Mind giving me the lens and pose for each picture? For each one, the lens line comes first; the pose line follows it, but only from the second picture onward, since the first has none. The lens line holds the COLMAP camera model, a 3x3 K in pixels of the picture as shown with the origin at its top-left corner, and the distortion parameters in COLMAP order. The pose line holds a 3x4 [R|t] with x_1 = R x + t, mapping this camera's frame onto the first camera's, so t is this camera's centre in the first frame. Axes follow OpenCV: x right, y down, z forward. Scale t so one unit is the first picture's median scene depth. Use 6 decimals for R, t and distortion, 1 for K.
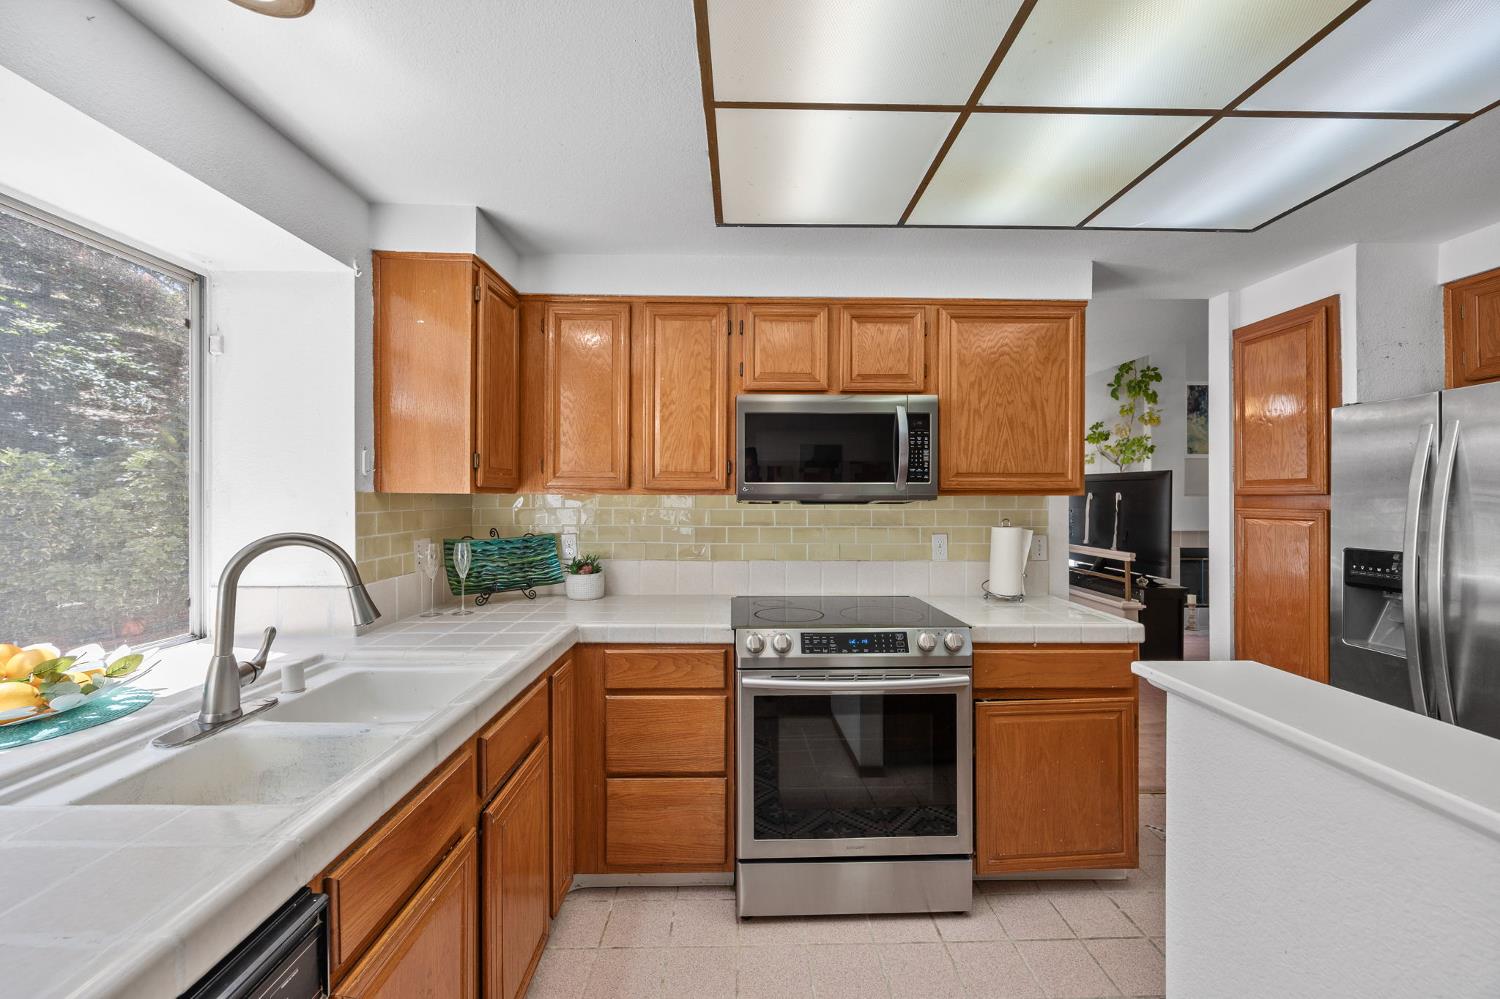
lens RADIAL K [[590.4, 0, 750.1], [0, 590.4, 496.9], [0, 0, 1]] dist [-0.001691, 0.000079]
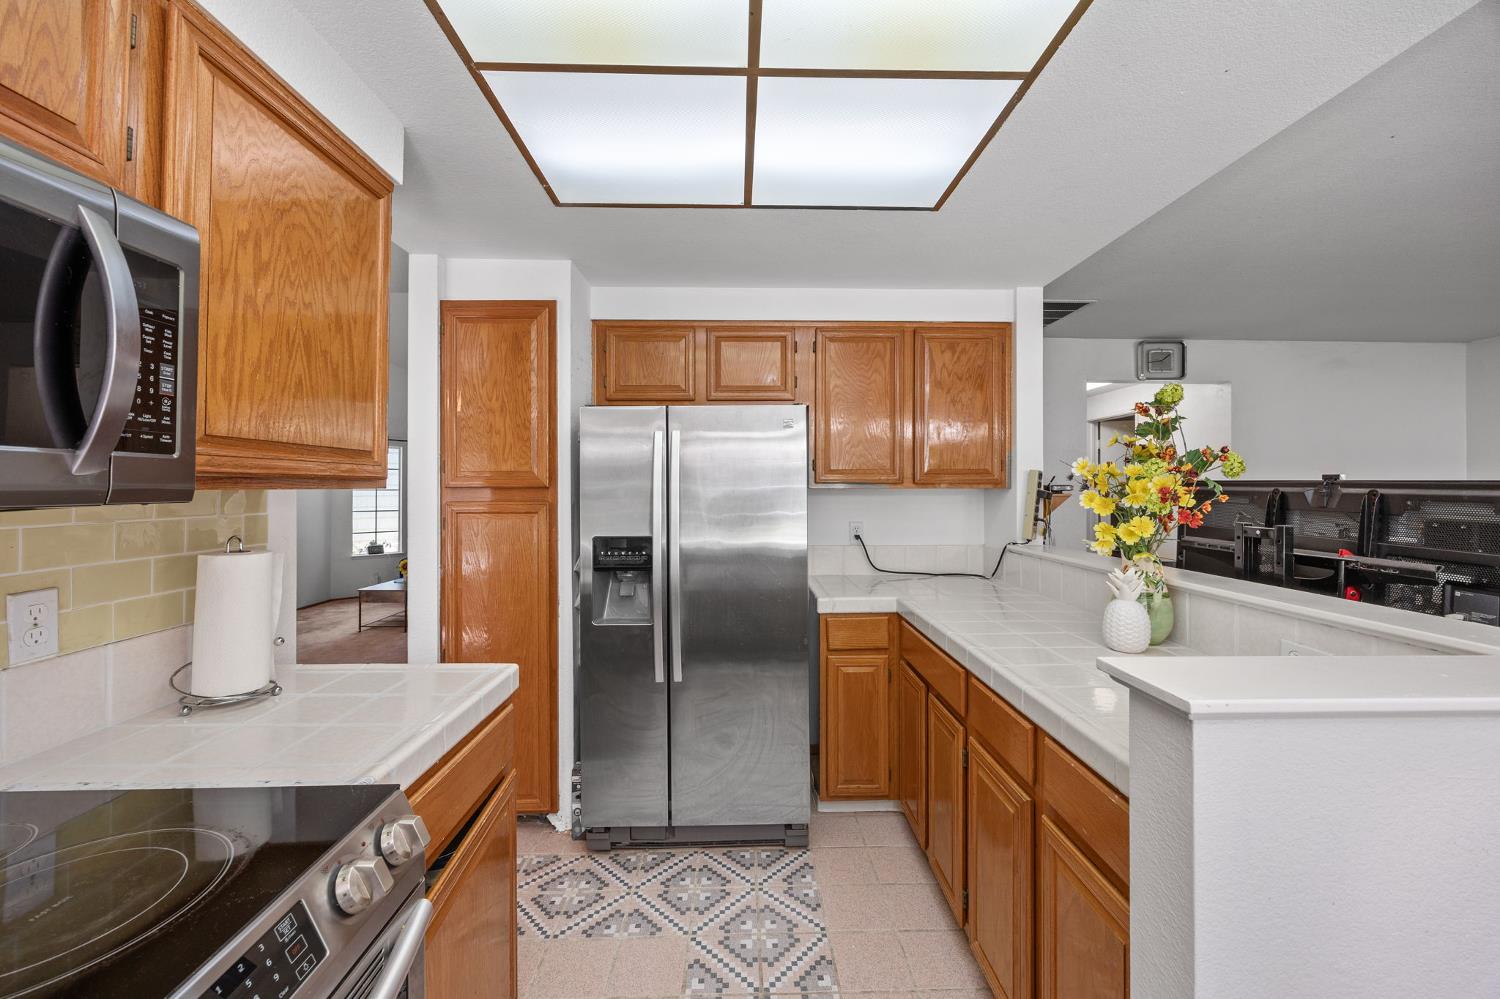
lens RADIAL K [[581.8, 0, 752.1], [0, 581.8, 481.2], [0, 0, 1]] dist [-0.001879, -0.000365]
pose [[-0.004012, 0.010254, 0.999939, -0.061921], [-0.000886, 0.999947, -0.010258, -0.004887], [-0.999992, -0.000927, -0.004003, 0.676015]]
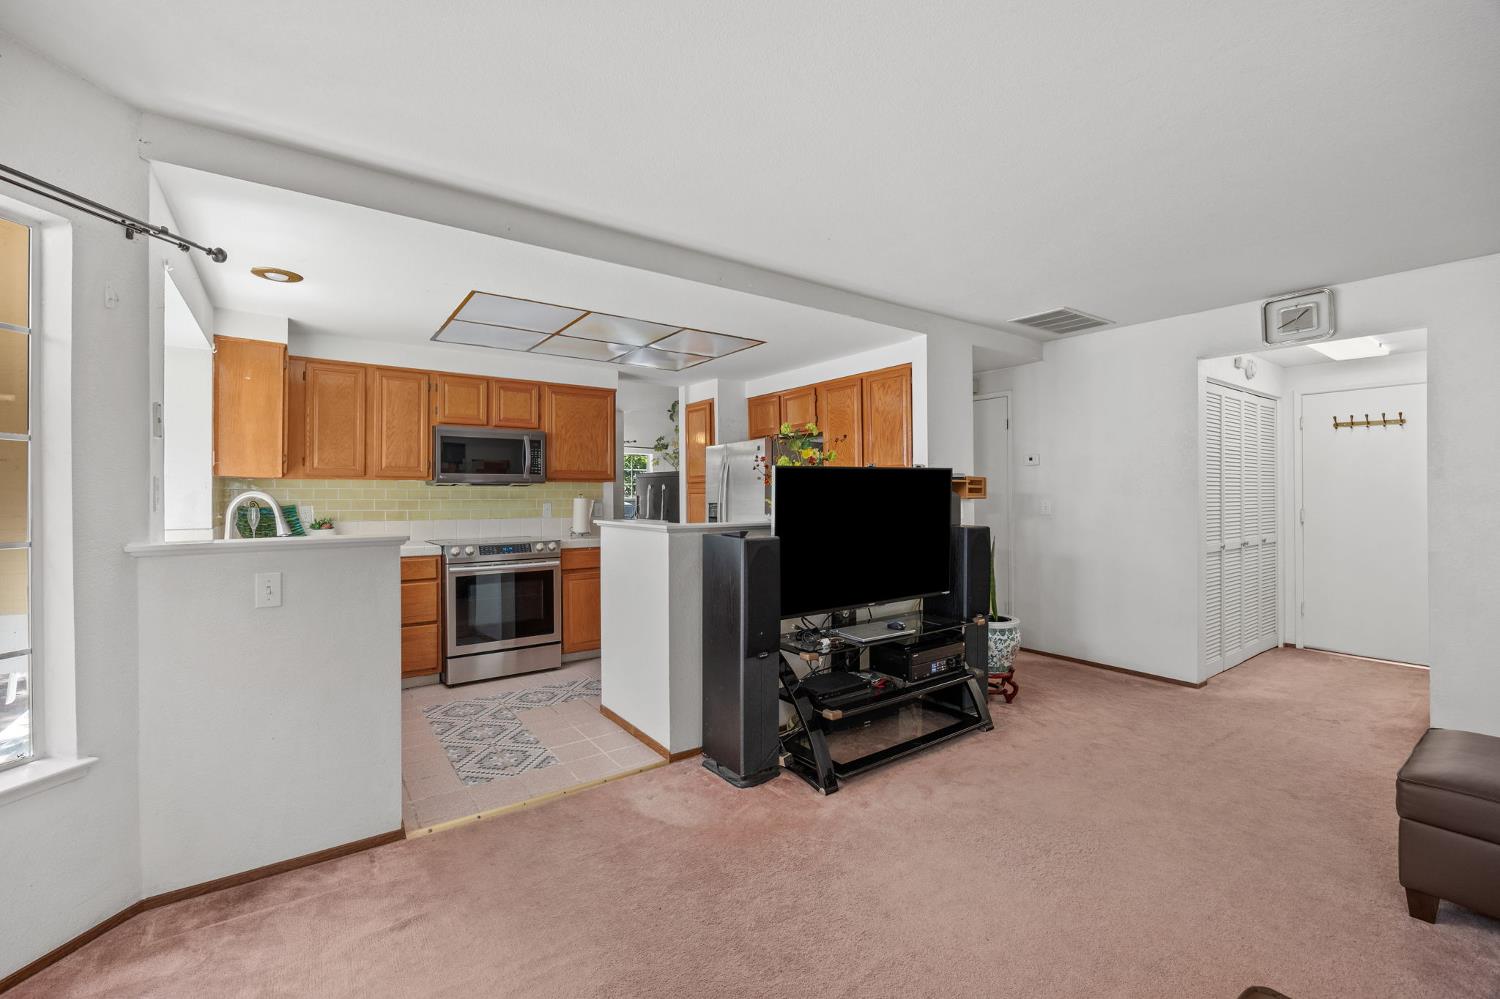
lens RADIAL K [[637.1, 0, 747.7], [0, 637.1, 490.3], [0, 0, 1]] dist [-0.000021, 0.000001]
pose [[0.821298, -0.000218, 0.570499, -0.375274], [0.005120, 0.999962, -0.006989, 0.050205], [-0.570476, 0.008661, 0.821269, -1.245199]]
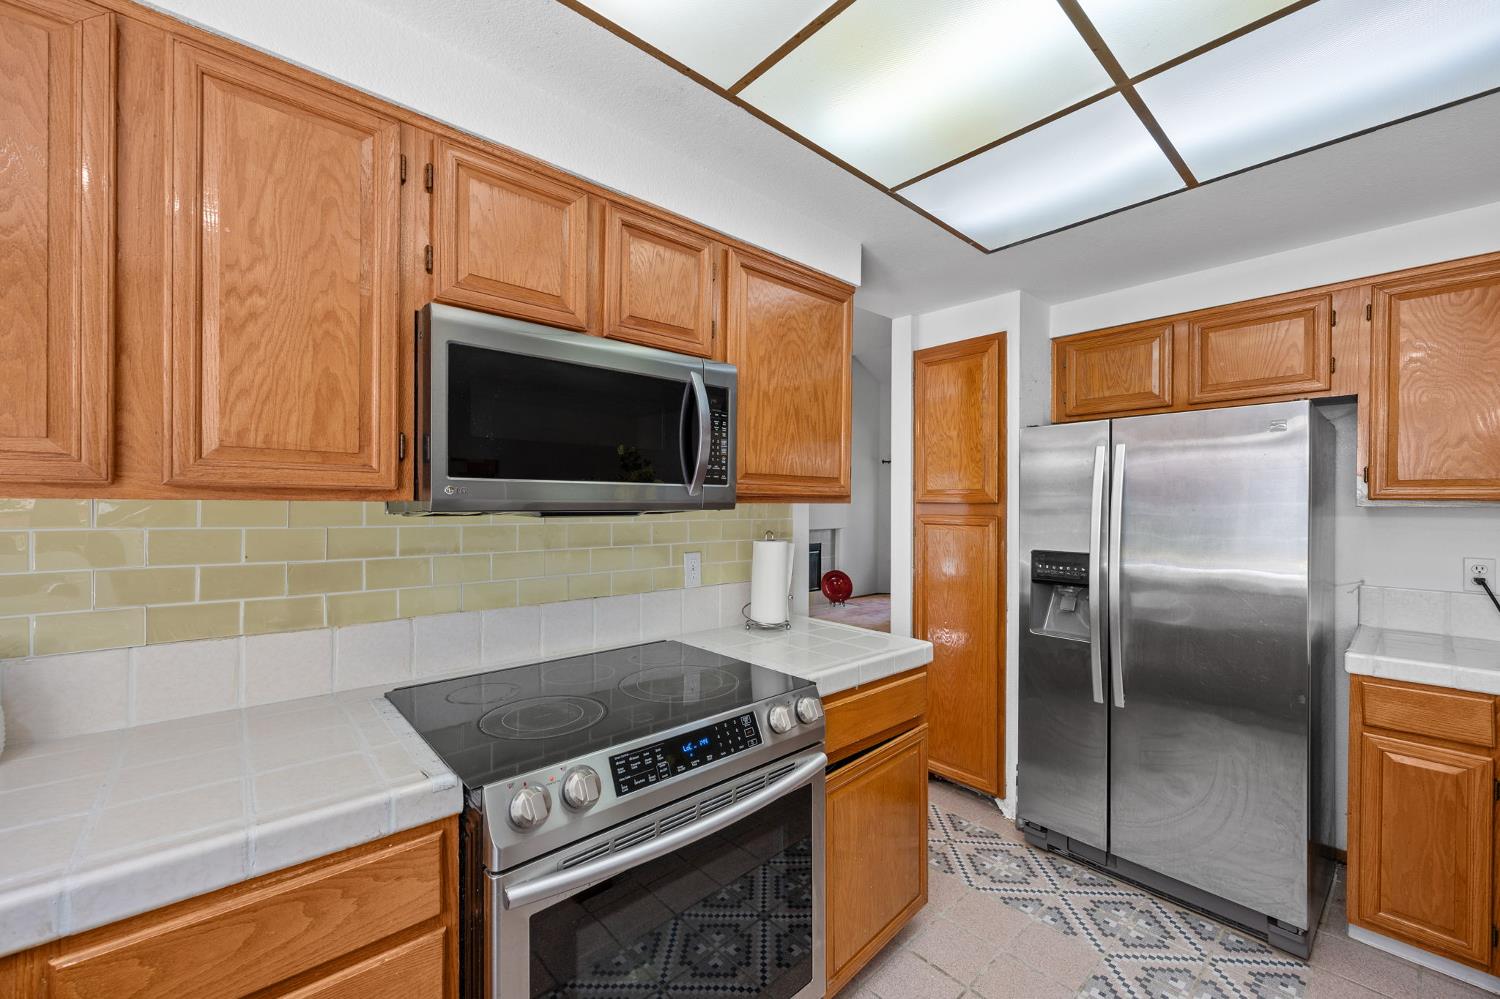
lens RADIAL K [[596.4, 0, 755.7], [0, 596.4, 506.7], [0, 0, 1]] dist [0.000239, 0.000008]
pose [[0.754784, -0.001342, 0.655972, -0.154591], [-0.005936, 0.999943, 0.008875, -0.005037], [-0.655946, -0.010592, 0.754733, 0.451202]]
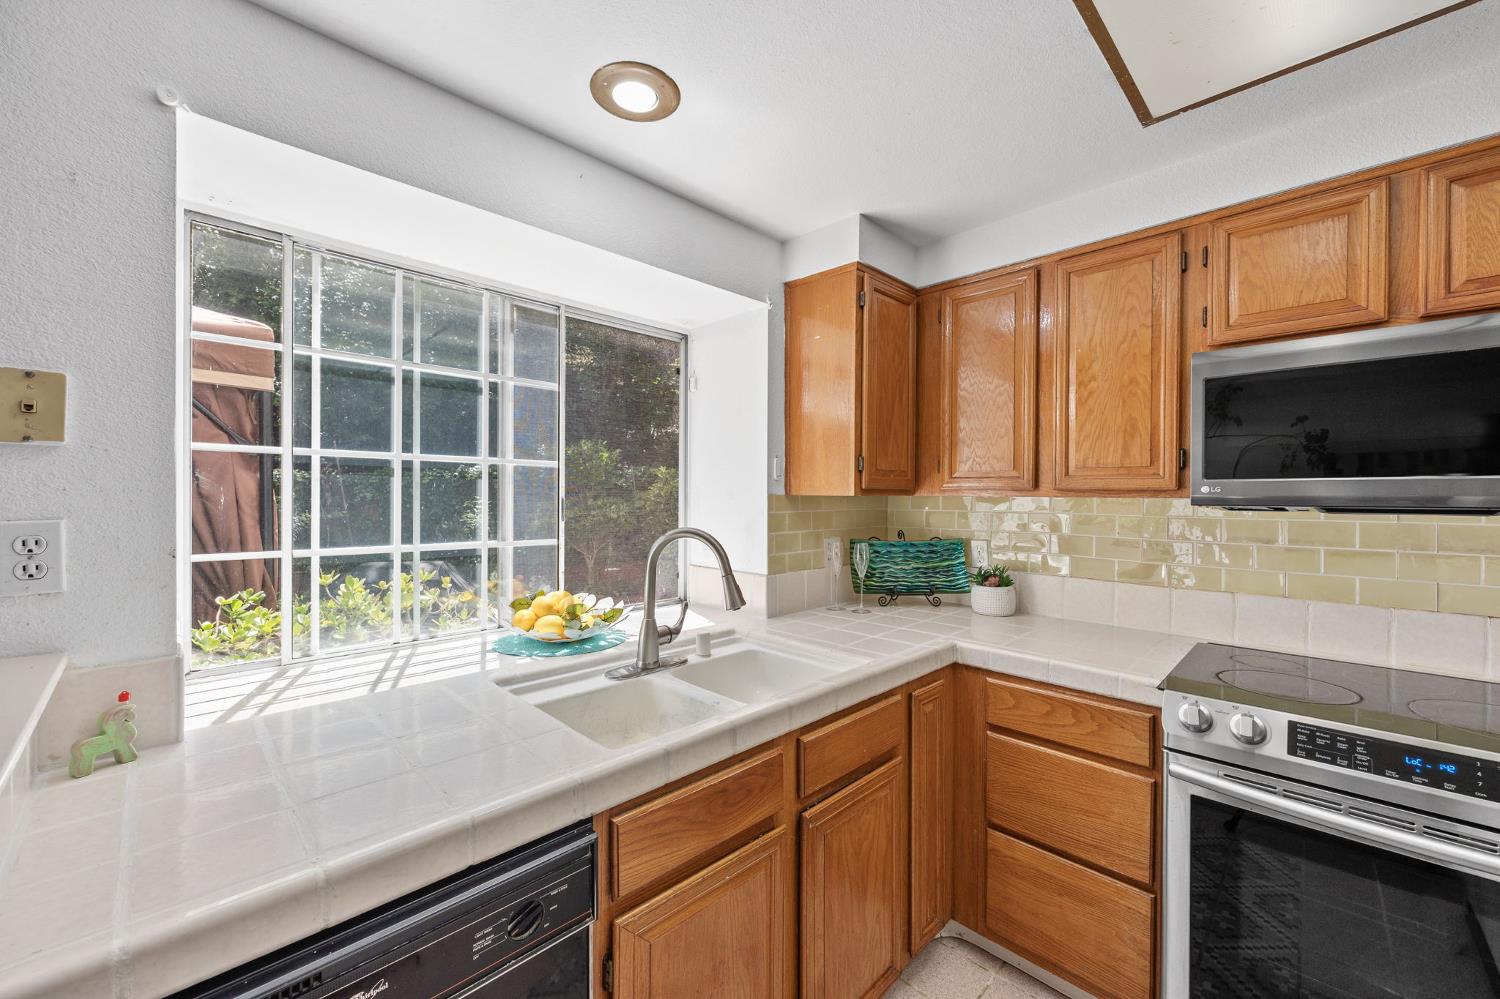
lens RADIAL K [[590.4, 0, 750.1], [0, 590.4, 496.9], [0, 0, 1]] dist [-0.001691, 0.000079]
pose [[0.690427, 0.002064, -0.723399, 0.128631], [-0.004126, 0.999991, -0.001084, -0.001395], [0.723390, 0.003733, 0.690429, 0.145921]]
